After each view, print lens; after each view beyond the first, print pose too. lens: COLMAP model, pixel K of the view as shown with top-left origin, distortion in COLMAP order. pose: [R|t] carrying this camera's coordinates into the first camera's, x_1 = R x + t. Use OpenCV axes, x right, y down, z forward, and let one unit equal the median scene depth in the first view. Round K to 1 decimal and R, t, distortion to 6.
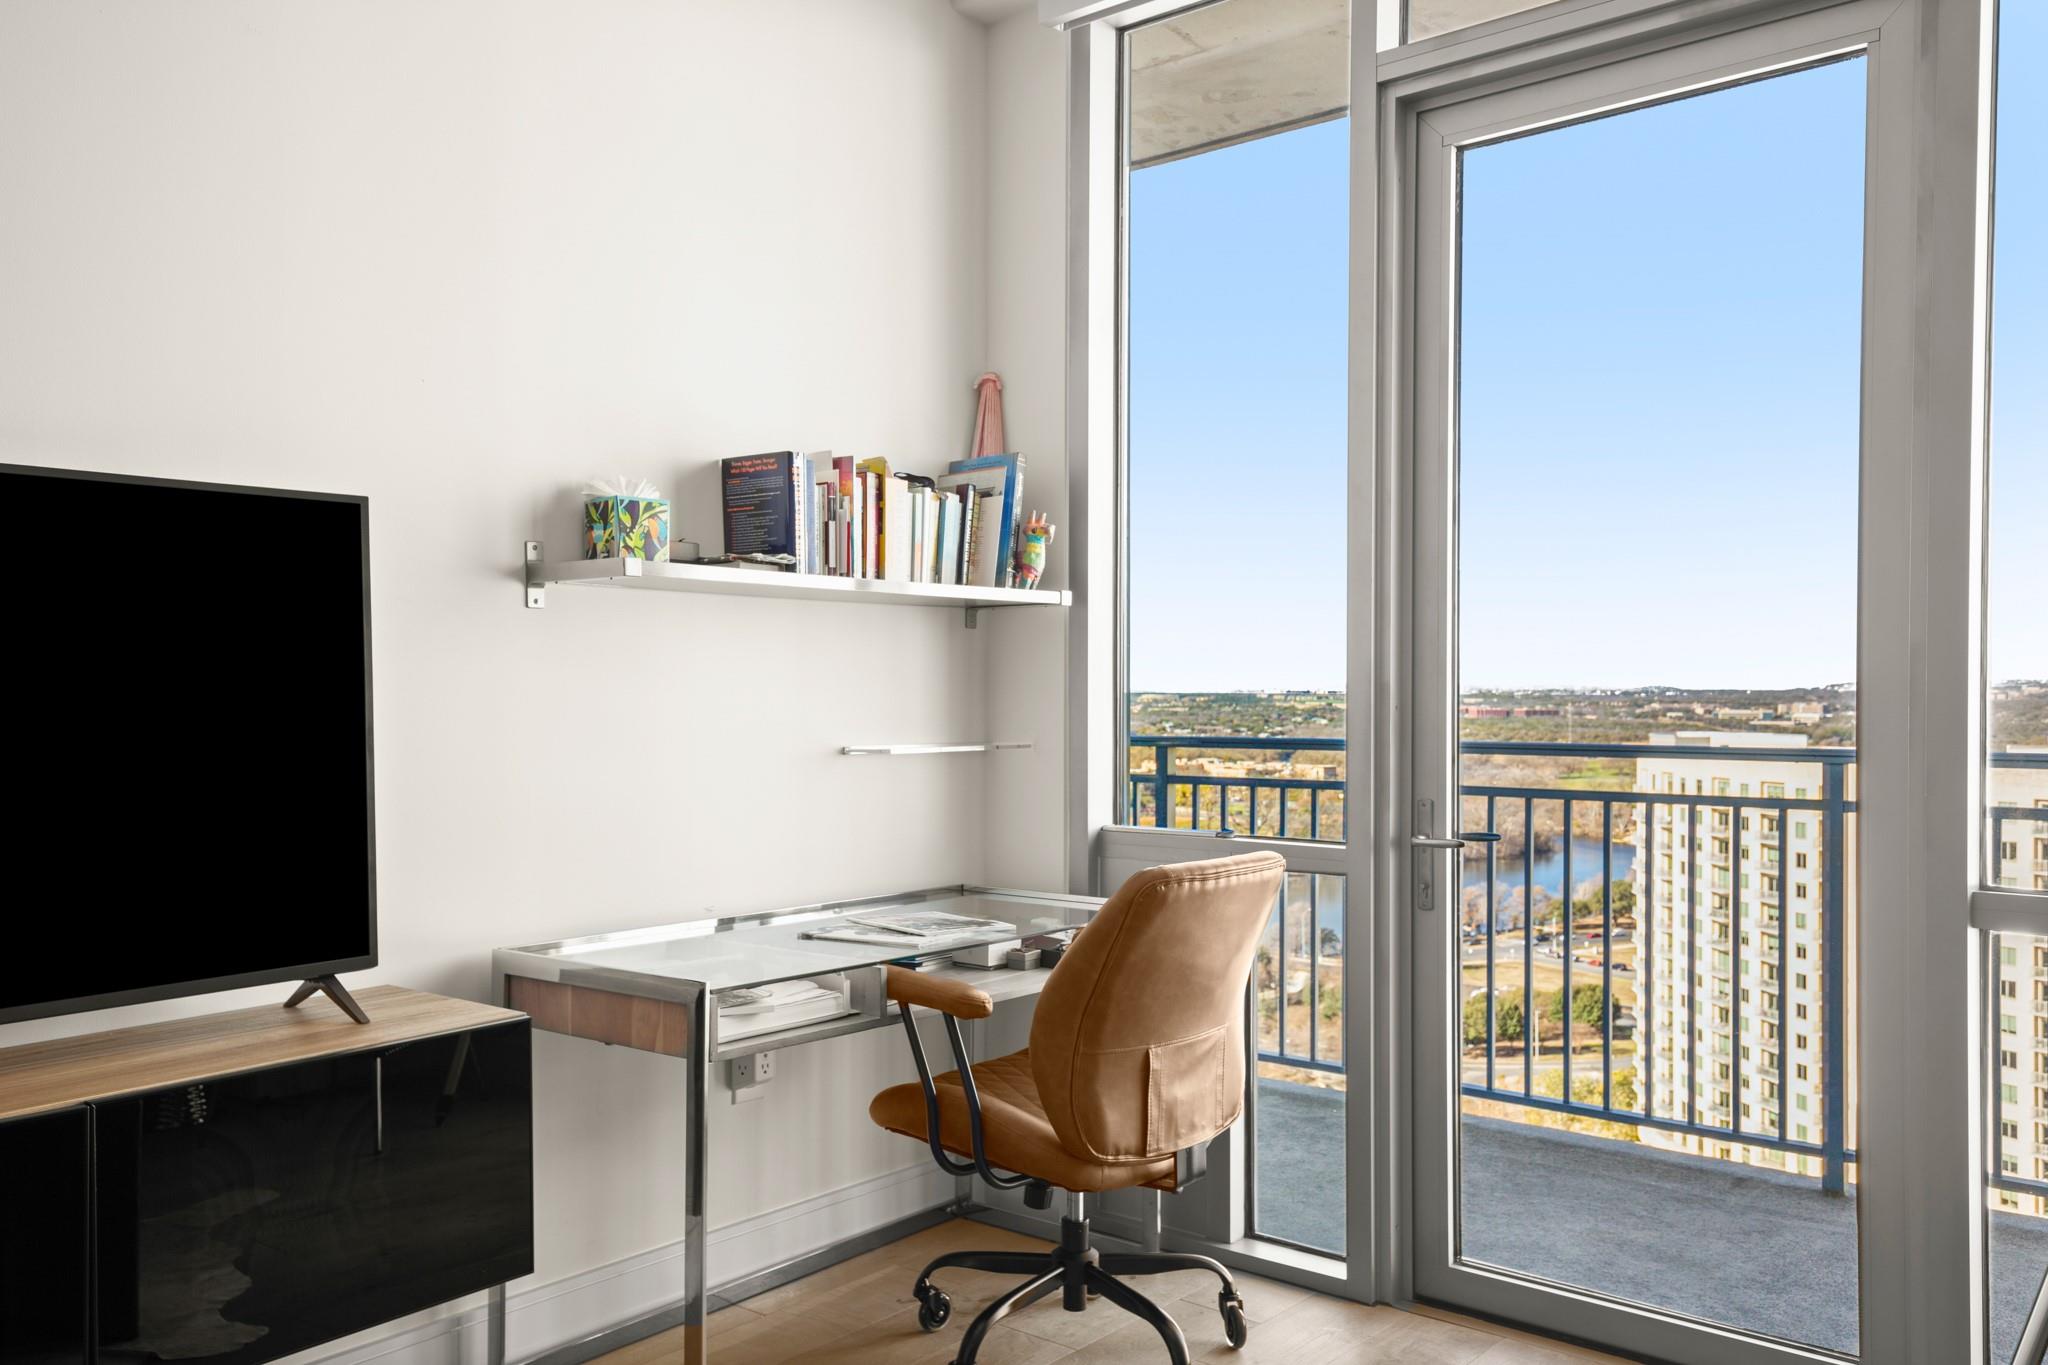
lens RADIAL K [[1637.7, 0, 1042.3], [0, 1637.7, 714.6], [0, 0, 1]] dist [0.075184, 0.014887]
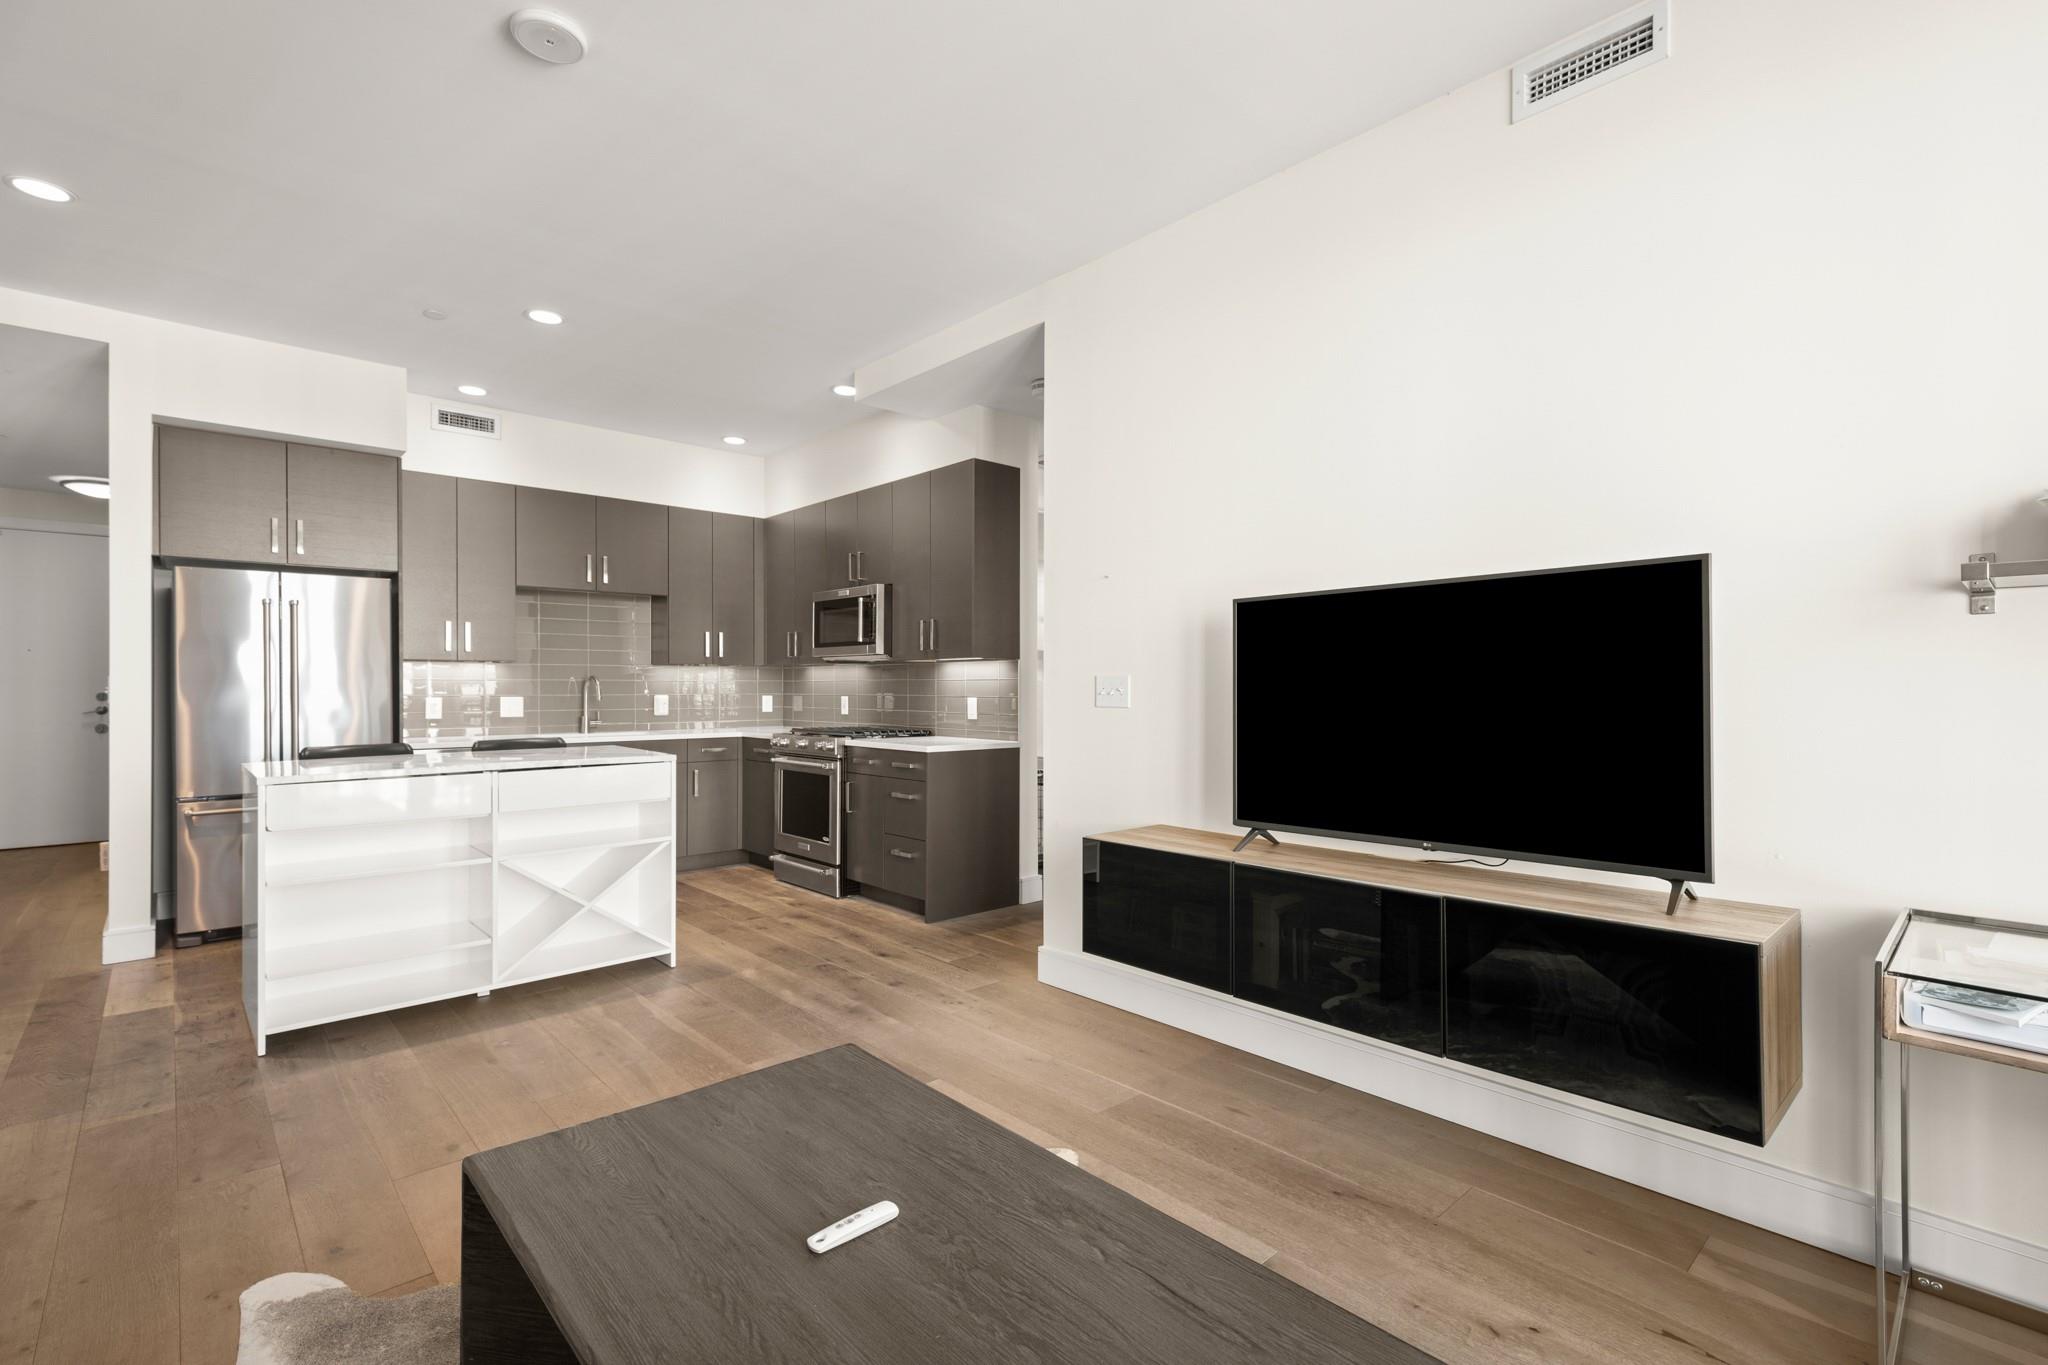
lens RADIAL K [[935.0, 0, 1038.4], [0, 935.0, 682.2], [0, 0, 1]] dist [0.013846, 0.000257]
pose [[-0.139164, -0.002932, -0.990265, 0.371505], [-0.009558, 0.999953, -0.001617, -0.011008], [0.990223, 0.009240, -0.139186, 0.418054]]
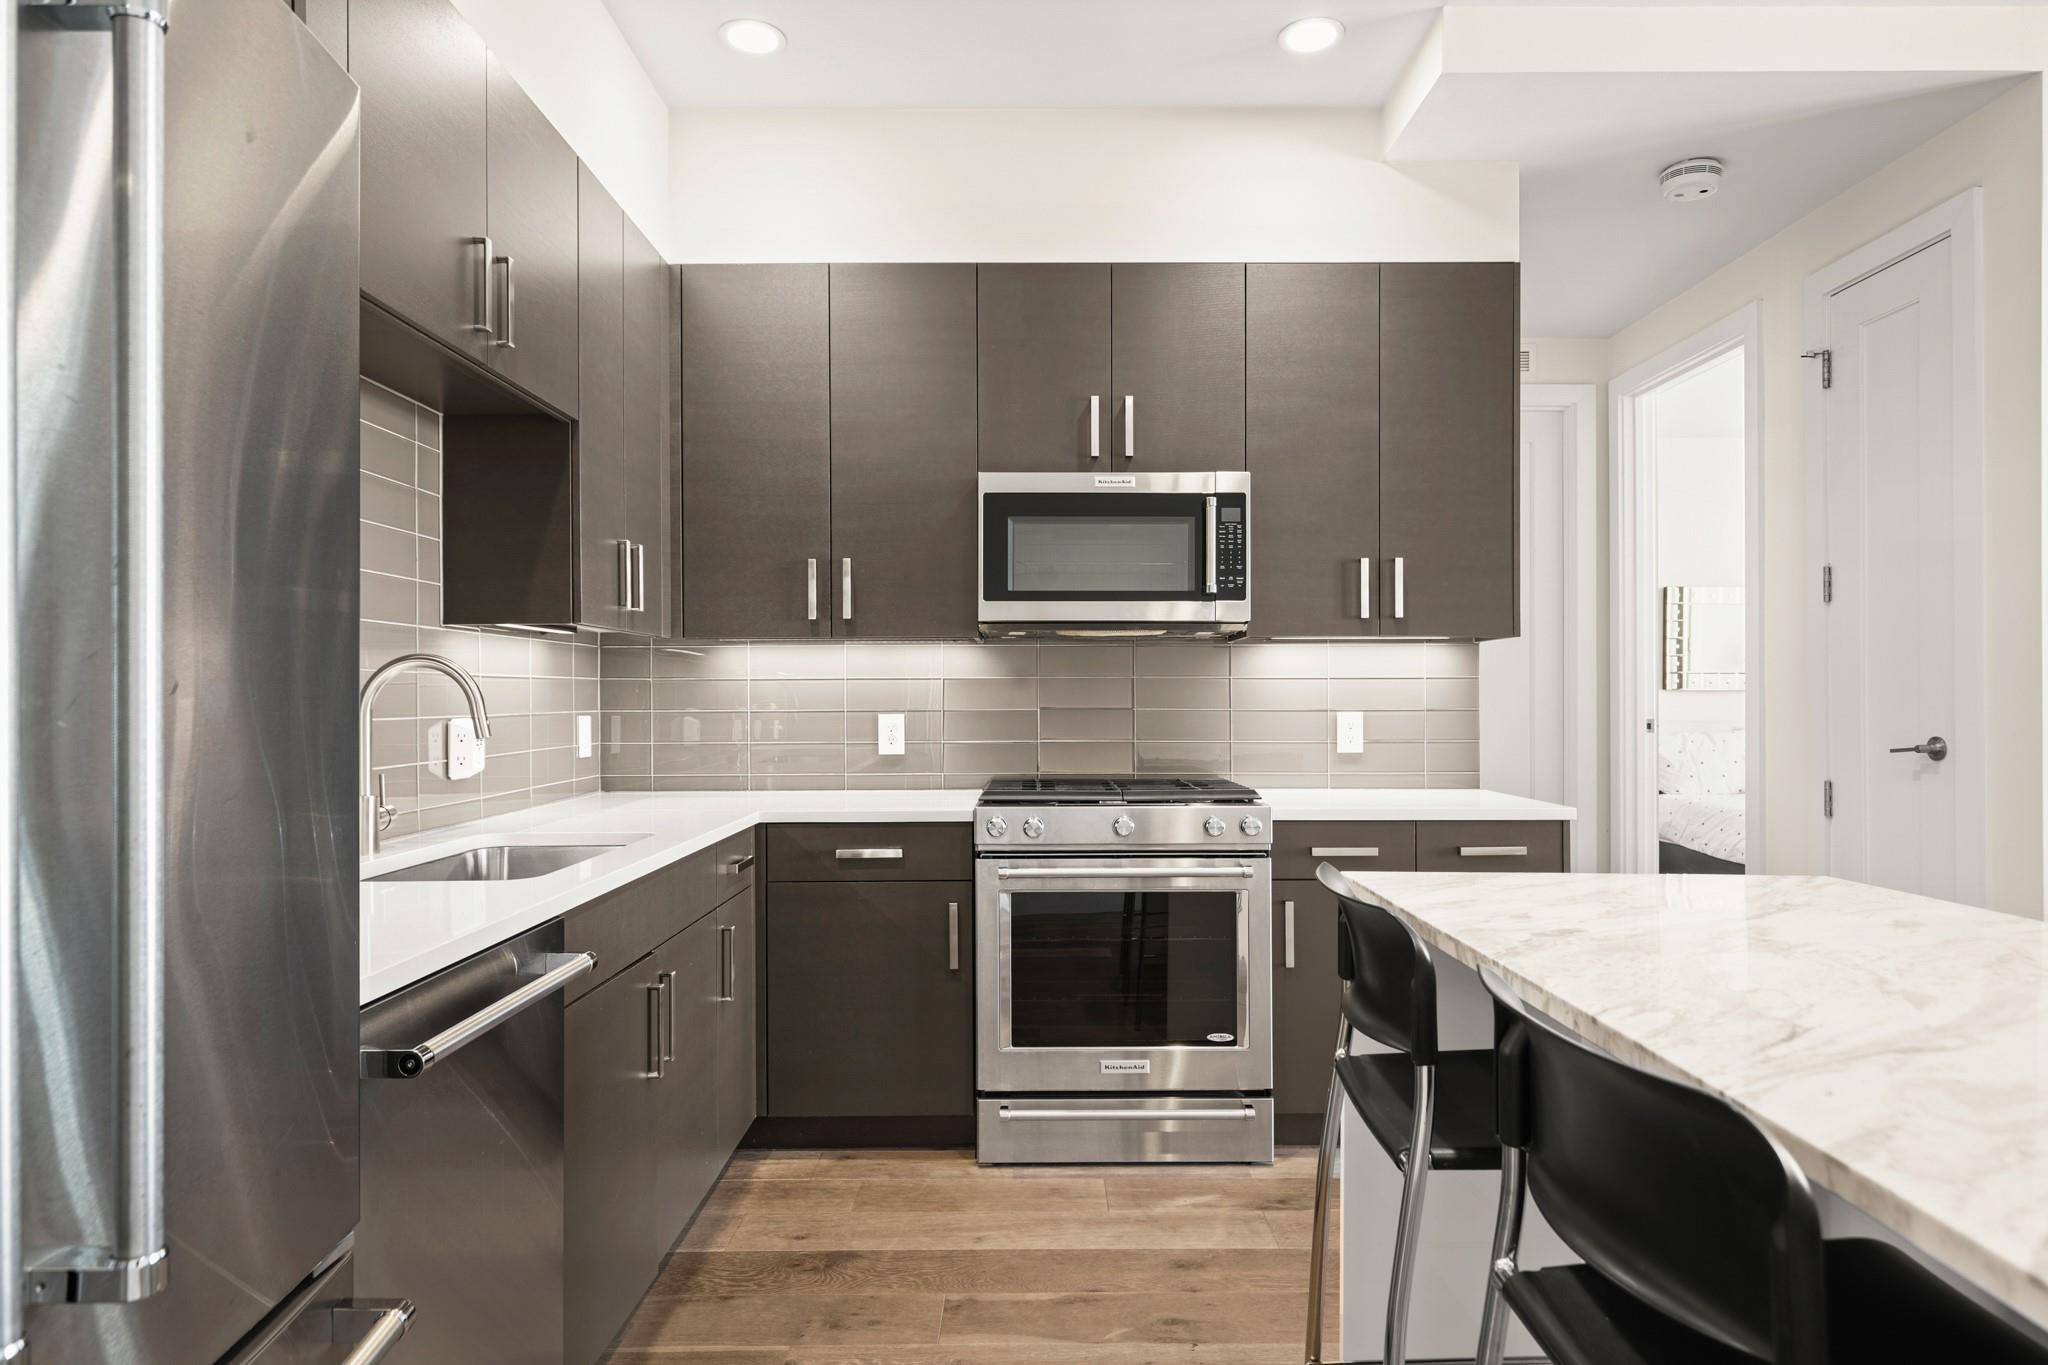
lens RADIAL K [[1208.8, 0, 1028.5], [0, 1208.8, 693.5], [0, 0, 1]] dist [0.008328, -0.000909]
pose [[0.639864, 0.002095, -0.768485, -0.584360], [-0.007154, 0.999969, -0.003230, 0.002654], [0.768455, 0.007564, 0.639859, -0.897646]]
